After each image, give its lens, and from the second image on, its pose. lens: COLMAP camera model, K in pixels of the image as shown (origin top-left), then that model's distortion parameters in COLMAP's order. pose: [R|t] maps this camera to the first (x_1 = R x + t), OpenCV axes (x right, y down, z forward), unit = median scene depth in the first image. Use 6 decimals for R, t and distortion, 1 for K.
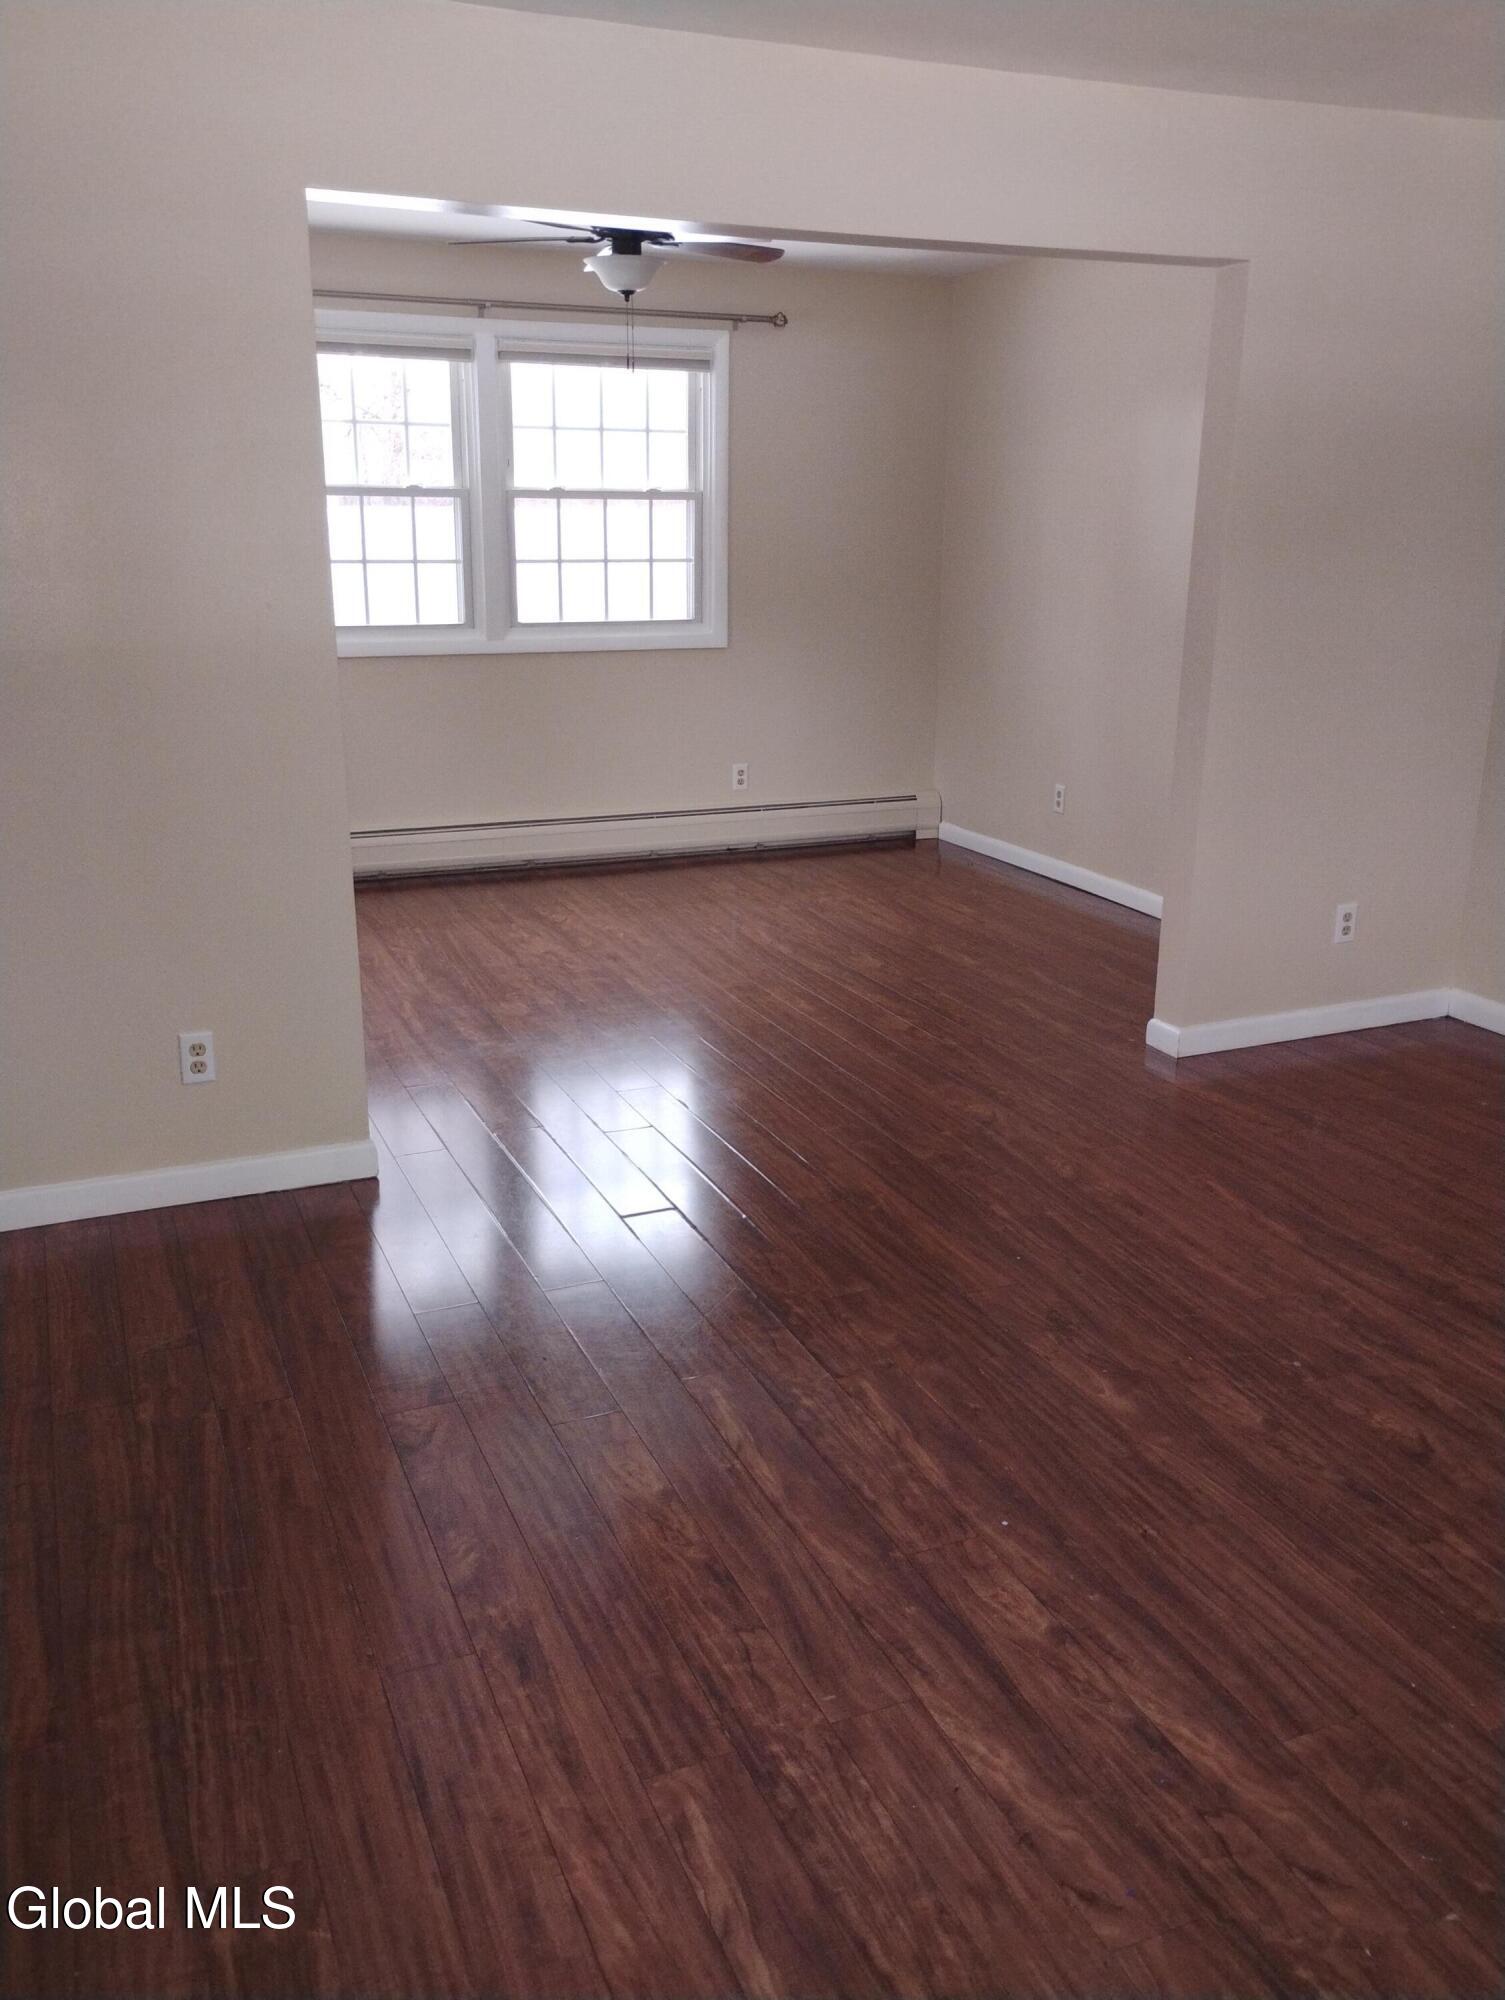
lens RADIAL K [[1655.9, 0, 735.8], [0, 1655.9, 1002.8], [0, 0, 1]] dist [0.063118, -0.080356]
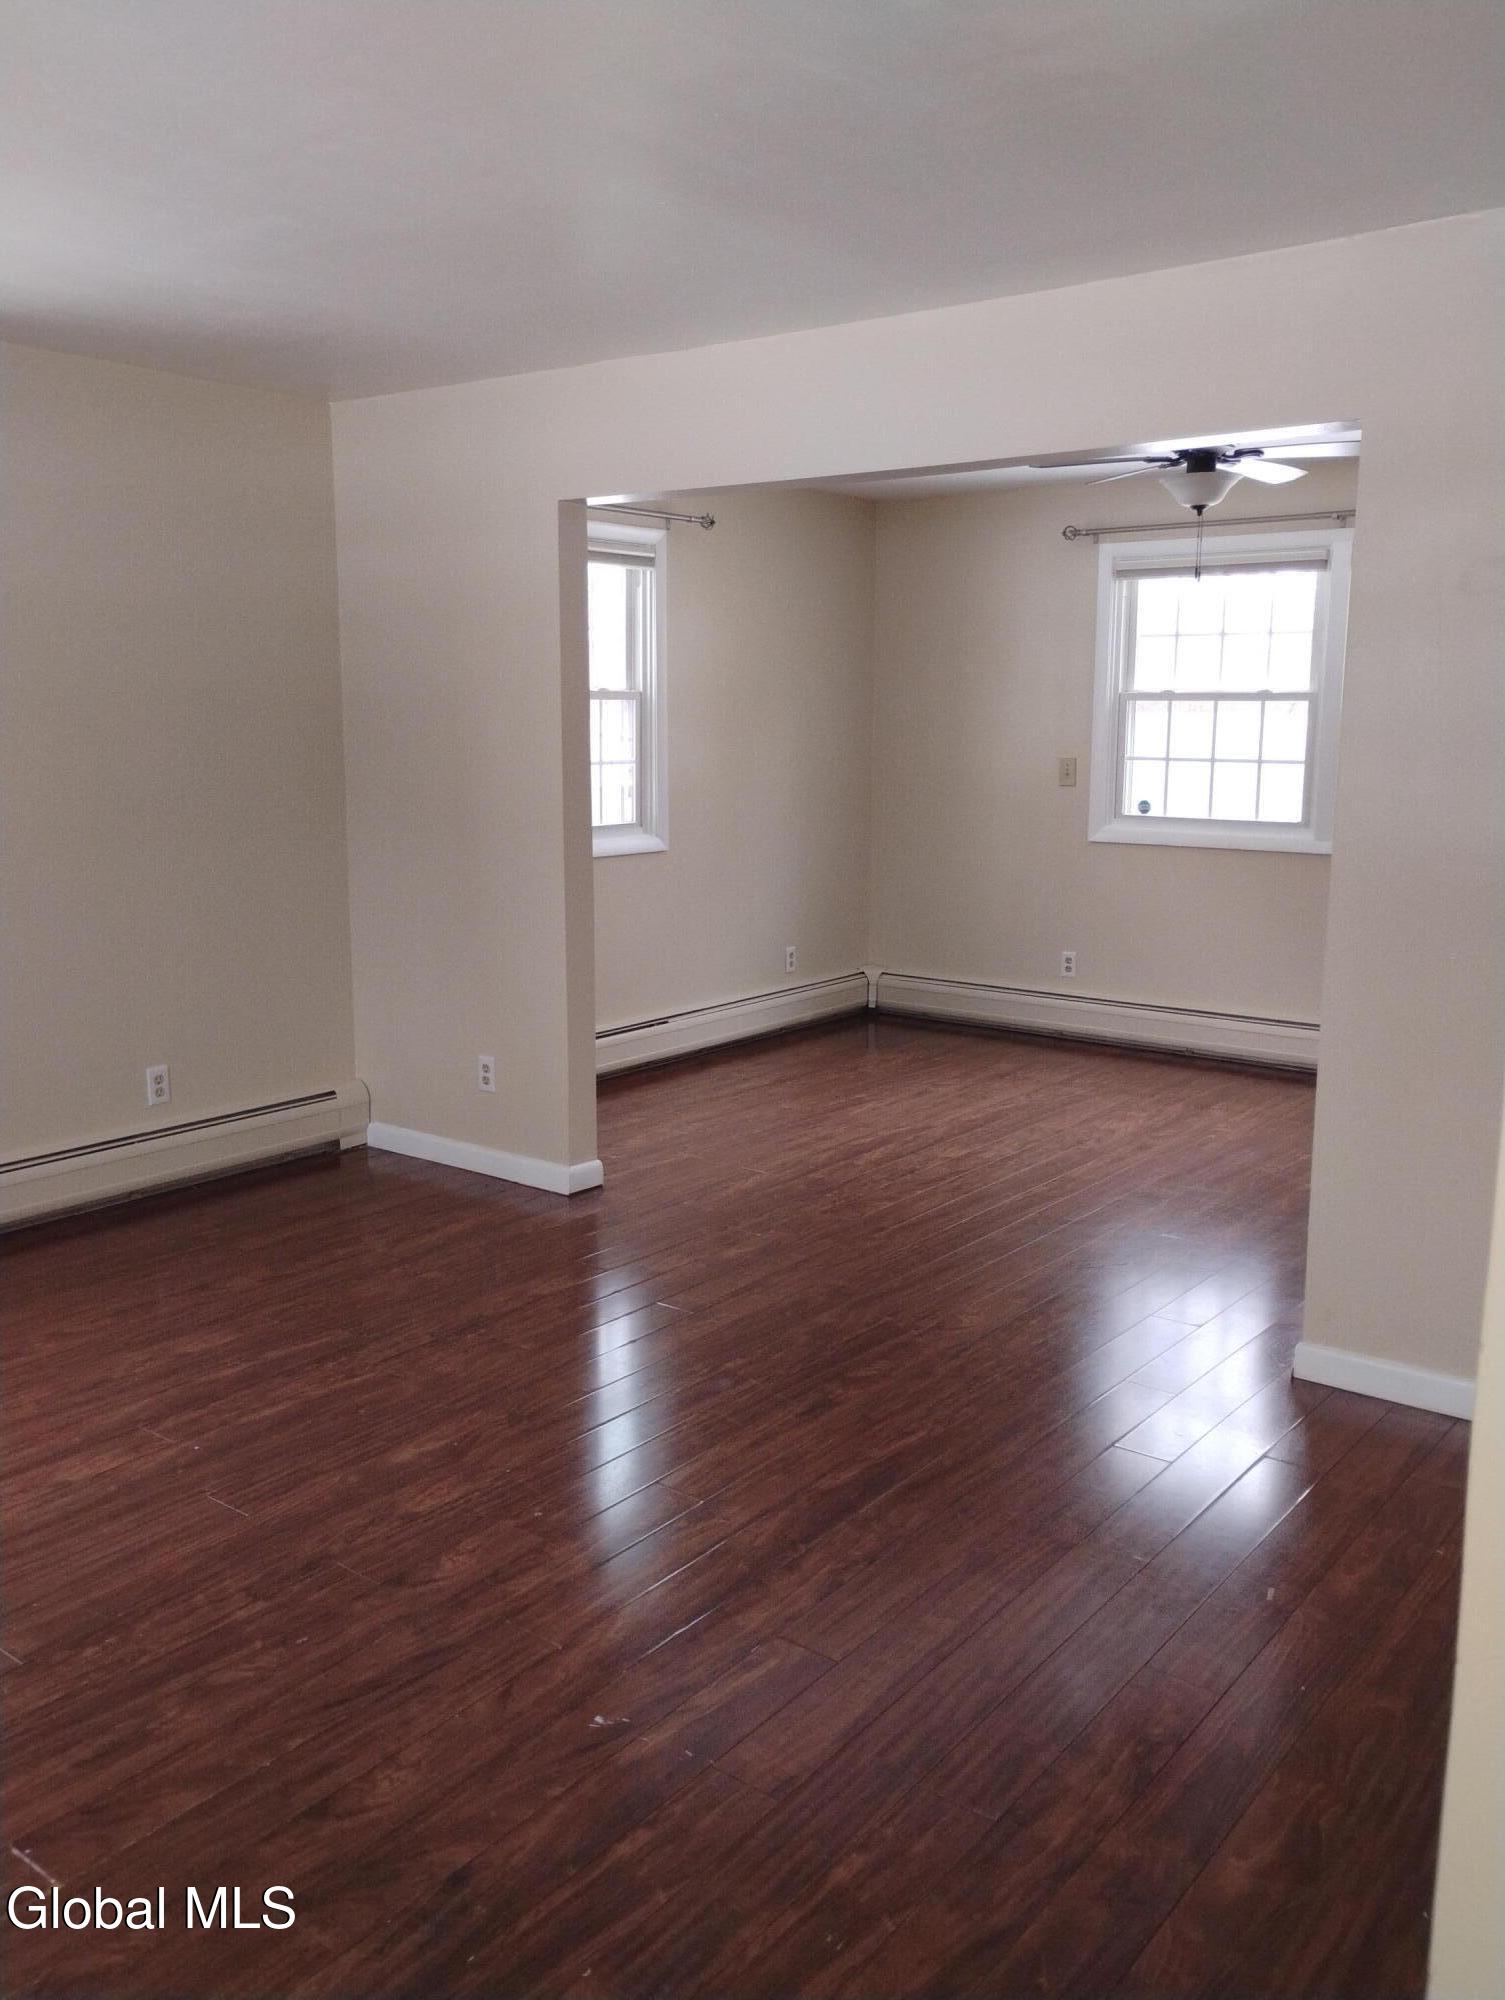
lens RADIAL K [[1655.9, 0, 745.5], [0, 1655.9, 992.1], [0, 0, 1]] dist [0.063118, -0.080356]
pose [[0.483263, 0.144397, -0.863485, 0.939465], [-0.250320, 0.967918, 0.021766, -0.113586], [0.838926, 0.205629, 0.503905, 0.397511]]
